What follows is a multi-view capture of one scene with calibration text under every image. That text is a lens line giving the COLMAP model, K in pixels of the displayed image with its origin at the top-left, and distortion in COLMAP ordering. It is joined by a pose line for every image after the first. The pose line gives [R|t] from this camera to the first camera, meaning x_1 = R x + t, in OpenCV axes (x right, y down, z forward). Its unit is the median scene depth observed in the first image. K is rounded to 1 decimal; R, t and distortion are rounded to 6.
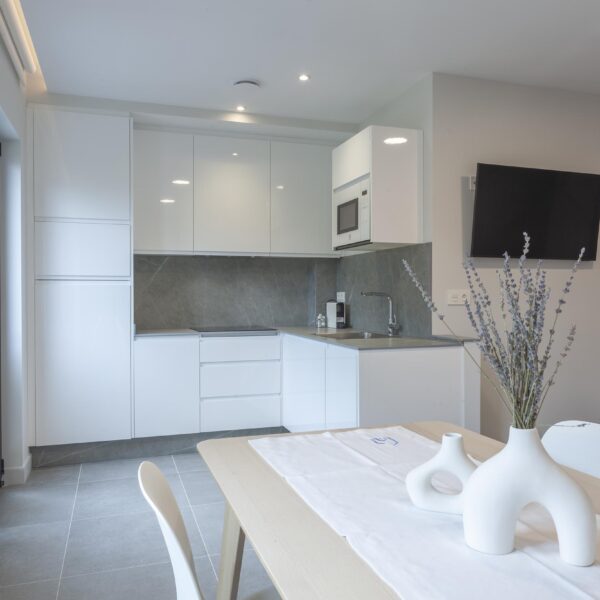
lens RADIAL K [[534.2, 0, 300.0], [0, 534.2, 300.0], [0, 0, 1]] dist [0.002762, 0.002154]
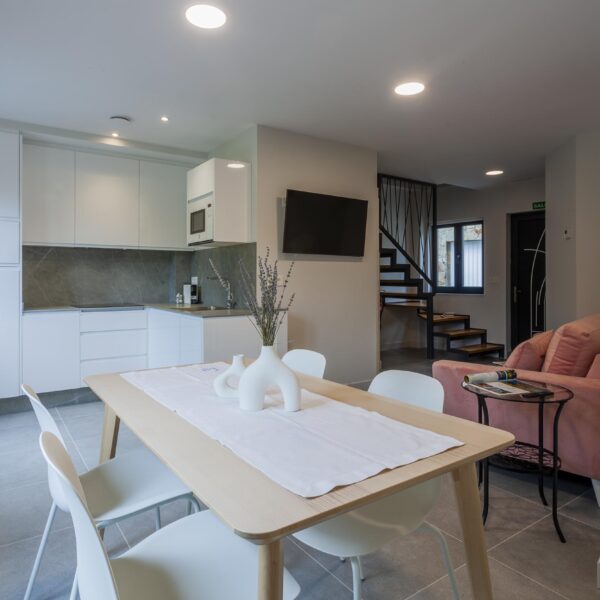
lens RADIAL K [[448.9, 0, 288.0], [0, 448.9, 278.5], [0, 0, 1]] dist [-0.005248, 0.001930]
pose [[0.966821, 0.001834, 0.255447, 0.017455], [0.001158, 0.999932, -0.011564, 0.002997], [-0.255451, 0.011476, 0.966754, -0.157218]]
